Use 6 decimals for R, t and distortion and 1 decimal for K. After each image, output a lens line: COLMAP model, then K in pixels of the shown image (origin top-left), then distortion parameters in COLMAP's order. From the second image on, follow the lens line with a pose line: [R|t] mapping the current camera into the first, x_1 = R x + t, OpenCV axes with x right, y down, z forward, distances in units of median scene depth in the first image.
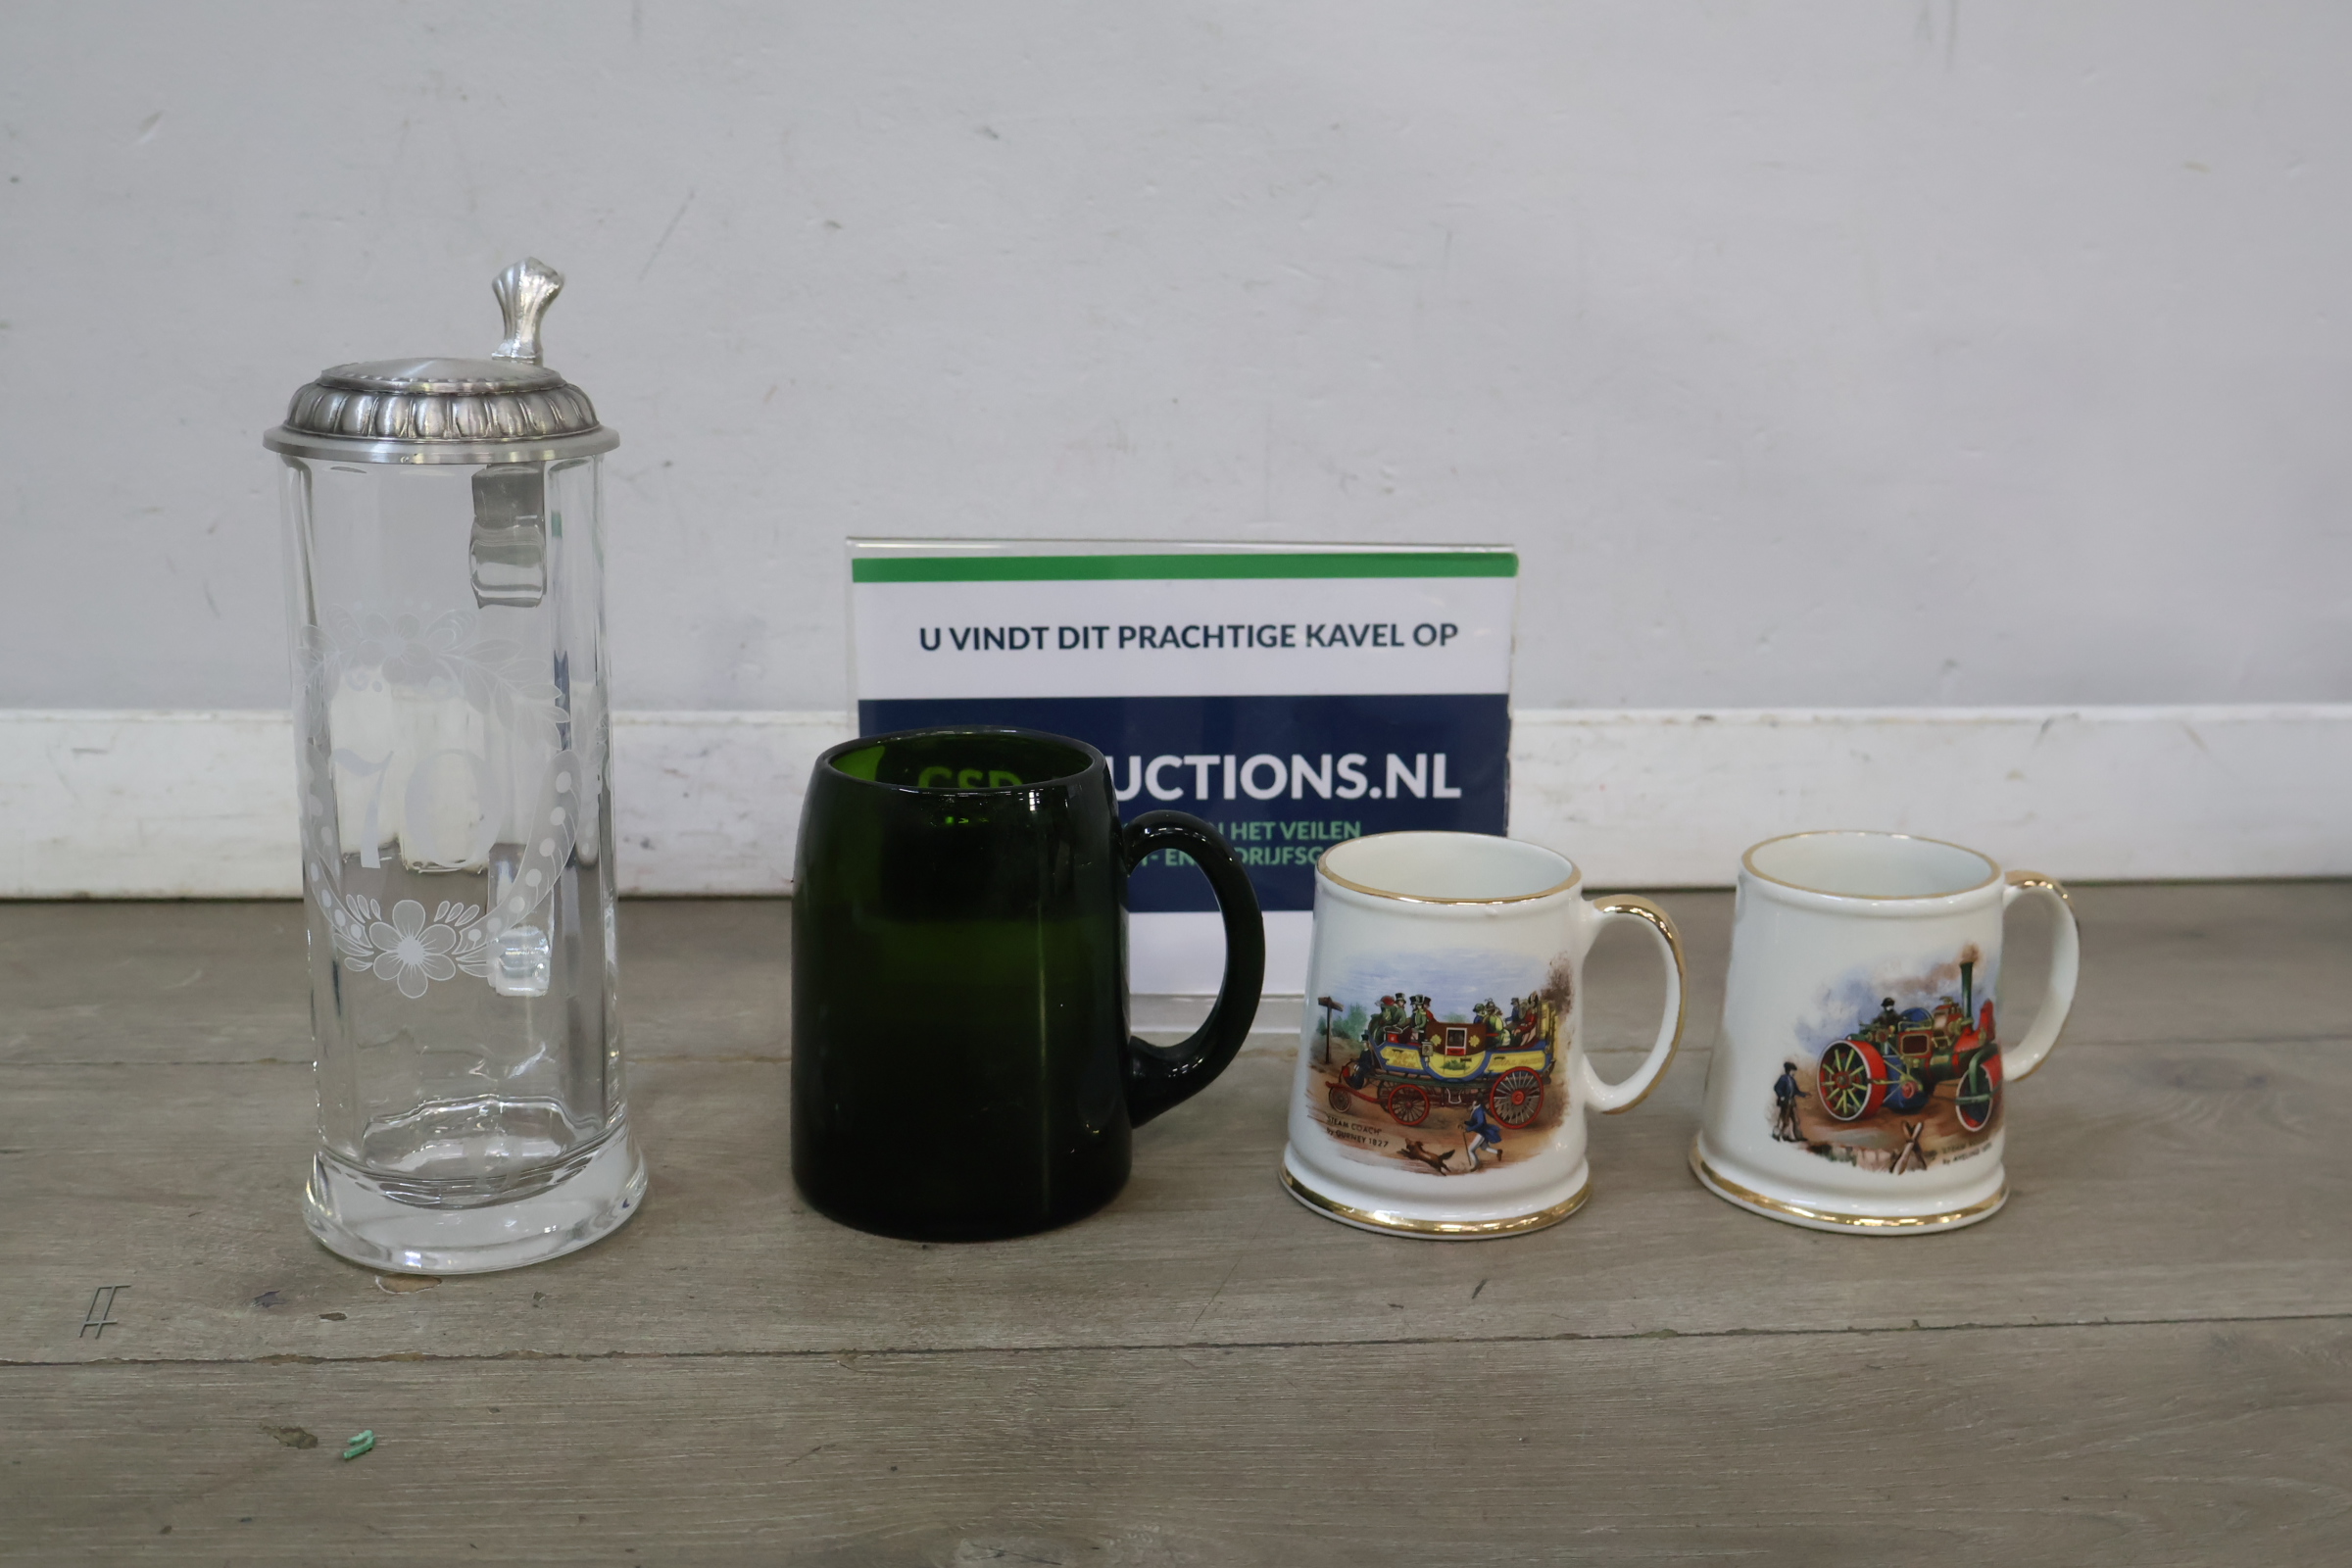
lens RADIAL K [[2531.7, 0, 1174.2], [0, 2531.7, 785.5], [0, 0, 1]] dist [0.007605, 0.000000]
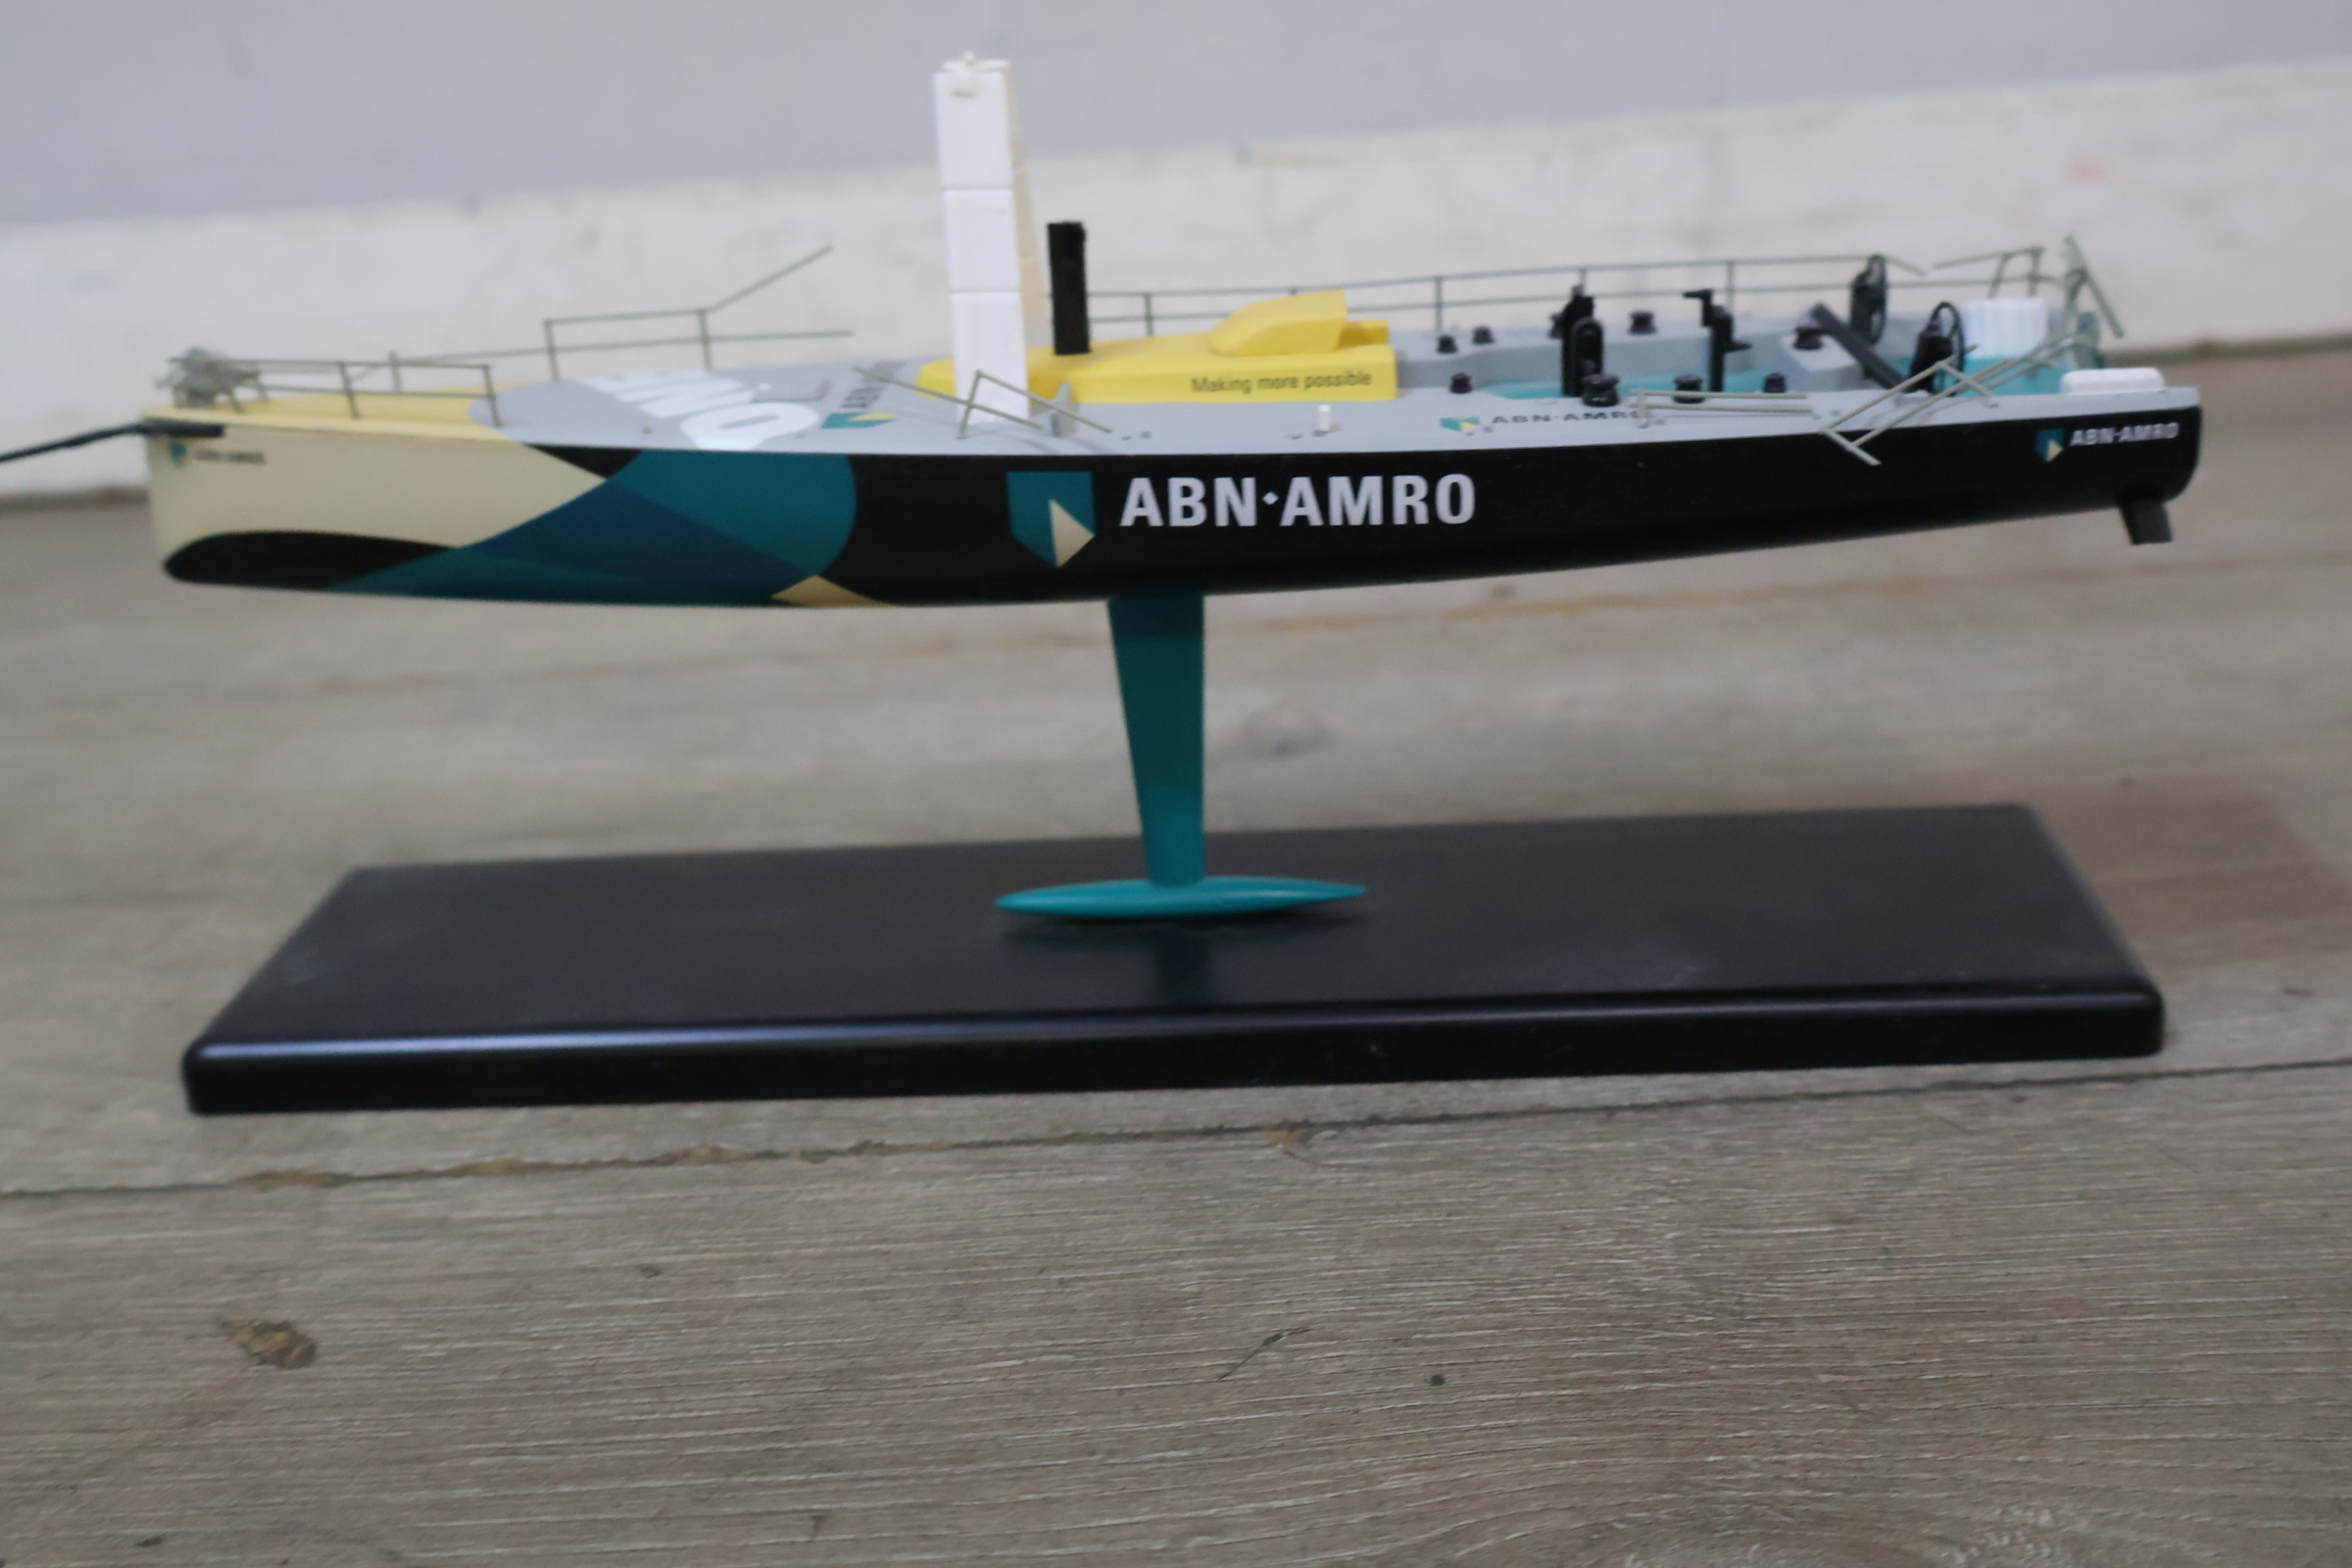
lens RADIAL K [[2480.6, 0, 1168.6], [0, 2480.6, 746.3], [0, 0, 1]] dist [0.004842, 0.000000]
pose [[0.993663, -0.052780, -0.099242, -0.097589], [0.064530, 0.990773, 0.119185, 0.078623], [0.092036, -0.124834, 0.987900, 0.482359]]
